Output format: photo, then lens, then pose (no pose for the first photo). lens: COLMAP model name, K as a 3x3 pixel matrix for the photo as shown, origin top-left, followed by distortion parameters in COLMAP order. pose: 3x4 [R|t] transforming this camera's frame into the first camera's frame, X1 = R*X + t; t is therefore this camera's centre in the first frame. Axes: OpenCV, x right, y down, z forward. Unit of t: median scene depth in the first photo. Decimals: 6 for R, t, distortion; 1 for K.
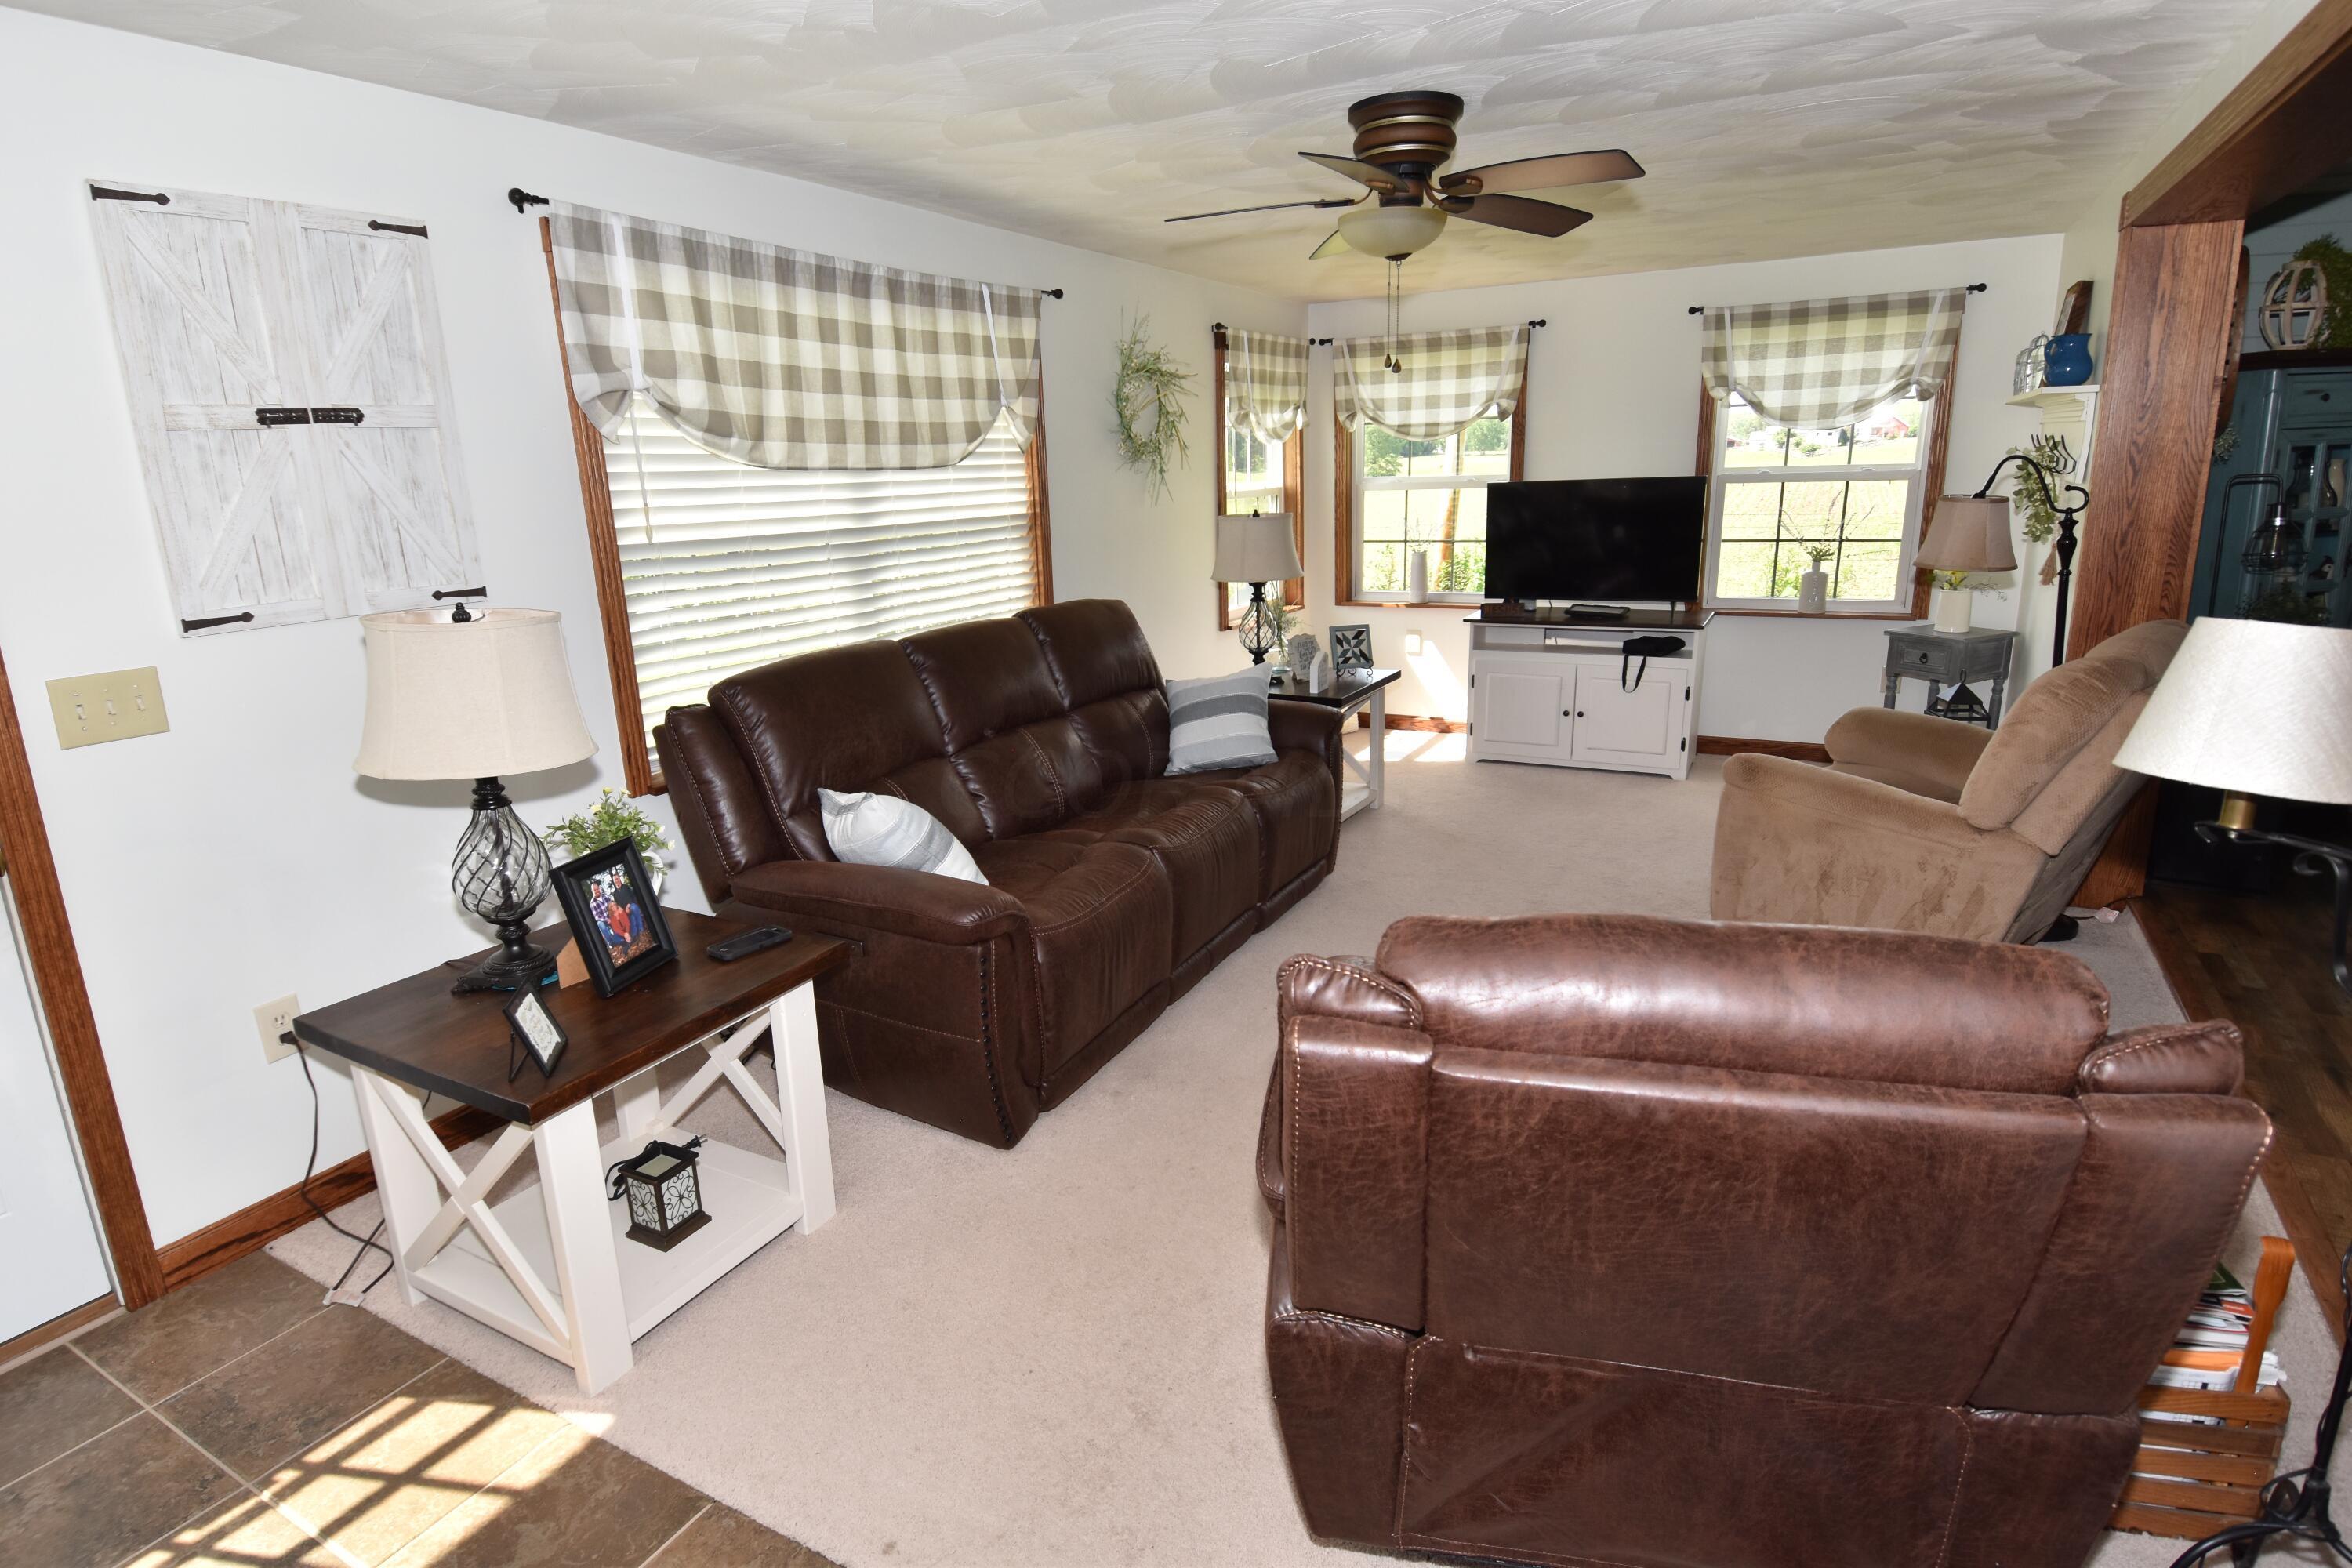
lens RADIAL K [[1223.2, 0, 1170.8], [0, 1223.2, 786.1], [0, 0, 1]] dist [0.052737, -0.056115]
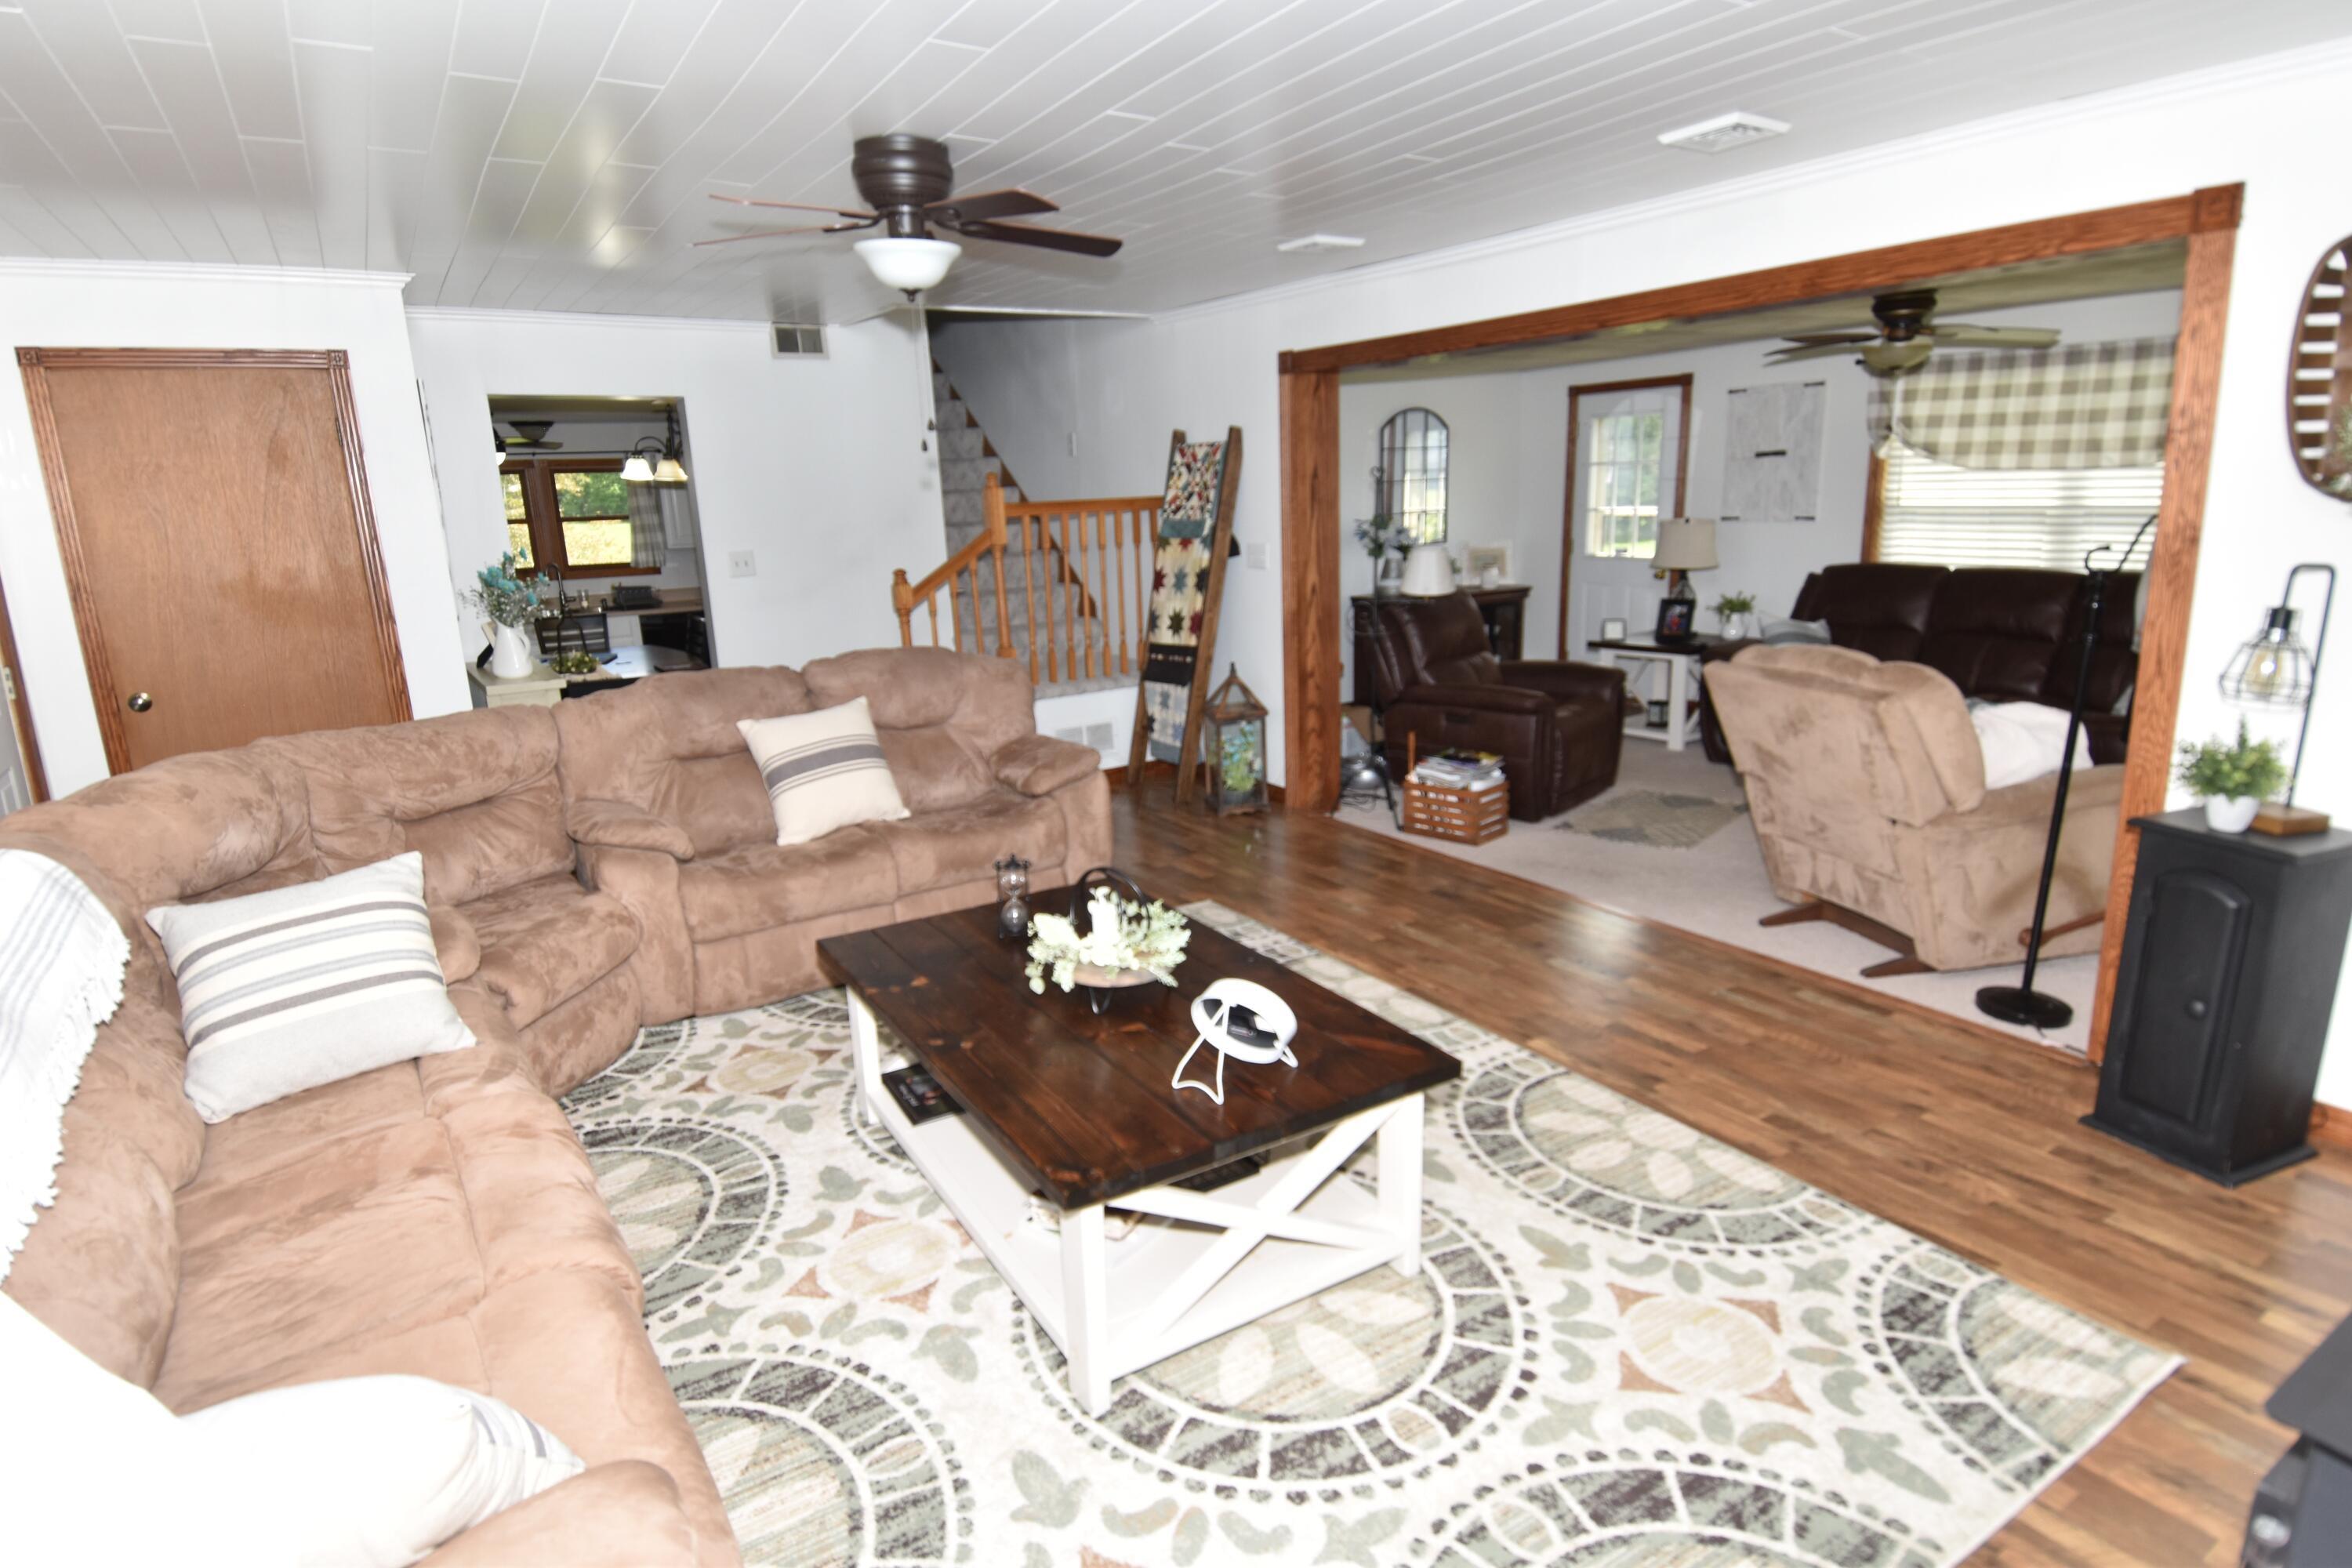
lens RADIAL K [[1223.2, 0, 1170.8], [0, 1223.2, 786.1], [0, 0, 1]] dist [0.052737, -0.056115]
pose [[-0.475248, 0.254448, -0.842256, 1.749679], [-0.179524, 0.909089, 0.375936, -0.278267], [0.861342, 0.329868, -0.386363, 0.753207]]
